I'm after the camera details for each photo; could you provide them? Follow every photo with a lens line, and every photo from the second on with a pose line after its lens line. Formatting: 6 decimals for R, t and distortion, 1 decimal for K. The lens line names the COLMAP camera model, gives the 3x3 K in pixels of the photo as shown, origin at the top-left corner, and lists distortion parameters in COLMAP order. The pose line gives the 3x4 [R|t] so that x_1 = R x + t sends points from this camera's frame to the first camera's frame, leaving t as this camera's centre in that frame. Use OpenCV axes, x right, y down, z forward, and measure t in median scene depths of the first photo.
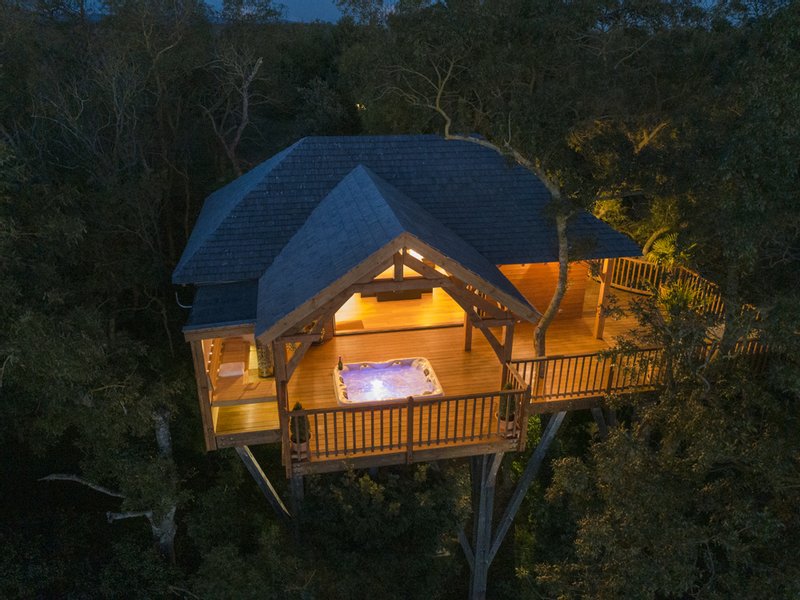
lens RADIAL K [[640.0, 0, 400.0], [0, 640.0, 300.0], [0, 0, 1]] dist [0.013491, 0.004840]
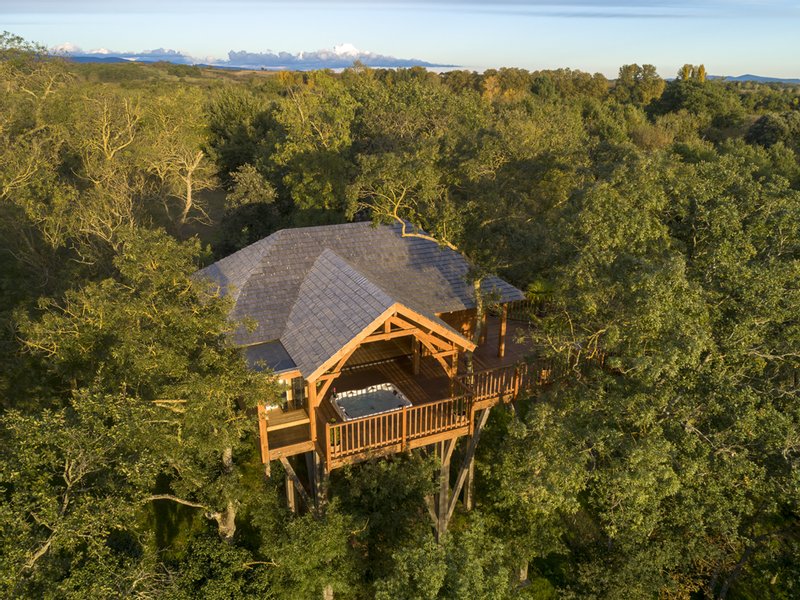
lens RADIAL K [[672.4, 0, 400.0], [0, 672.4, 300.0], [0, 0, 1]] dist [0.087248, -0.084090]
pose [[0.969460, -0.083416, 0.230626, -0.310193], [0.093403, 0.995091, -0.032713, -0.046949], [-0.226765, 0.053255, 0.972492, -0.538856]]
